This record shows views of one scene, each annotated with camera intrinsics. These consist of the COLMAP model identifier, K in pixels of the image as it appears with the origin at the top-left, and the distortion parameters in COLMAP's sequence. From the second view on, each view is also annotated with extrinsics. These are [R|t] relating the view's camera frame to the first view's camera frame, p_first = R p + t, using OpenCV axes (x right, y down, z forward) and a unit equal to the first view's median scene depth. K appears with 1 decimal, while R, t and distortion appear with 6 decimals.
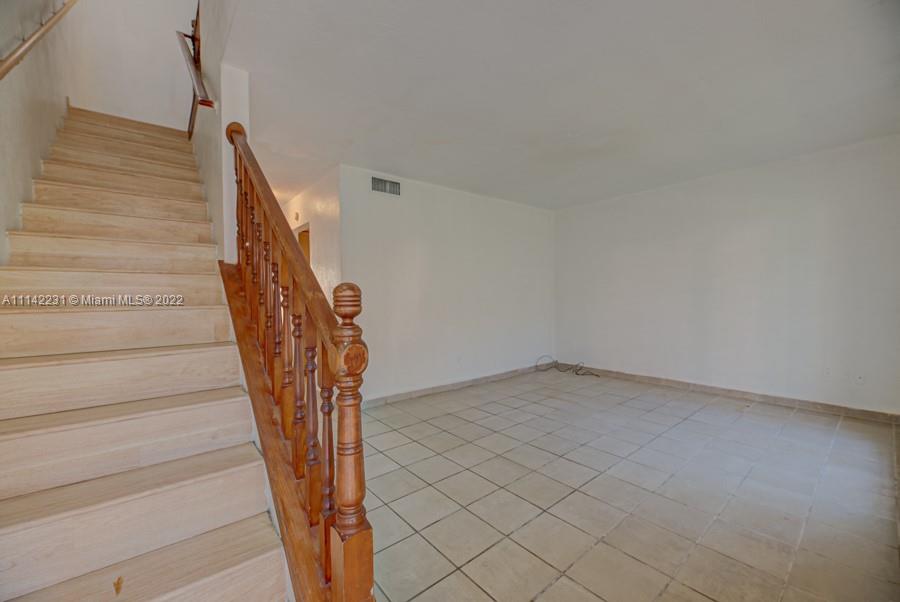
lens RADIAL K [[364.1, 0, 441.9], [0, 364.1, 297.1], [0, 0, 1]] dist [0.000995, -0.004579]
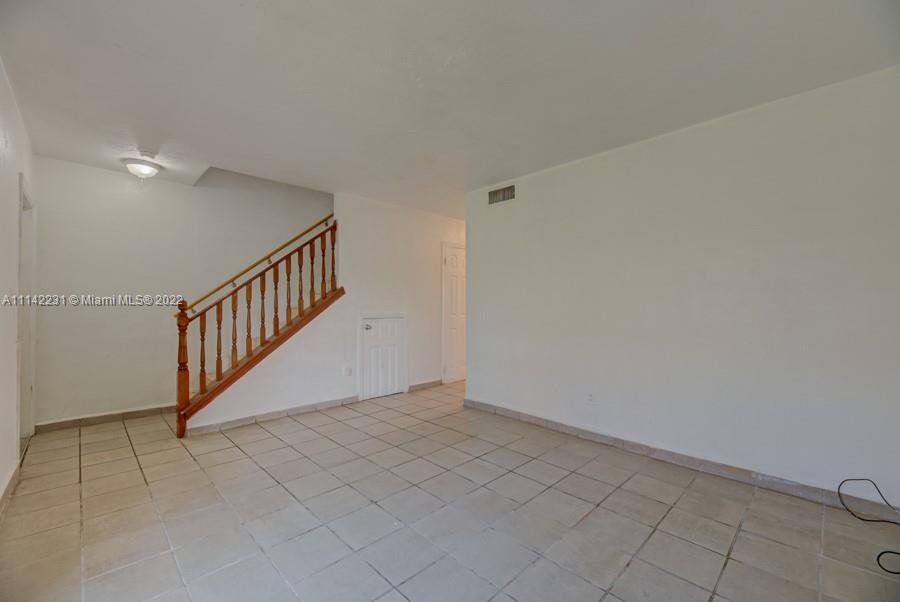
lens RADIAL K [[364.1, 0, 441.9], [0, 364.1, 297.1], [0, 0, 1]] dist [0.000995, -0.004579]
pose [[0.093793, -0.010427, -0.995537, 0.842857], [-0.008977, 0.999896, -0.011318, -0.013064], [0.995551, 0.009998, 0.093690, 0.769447]]
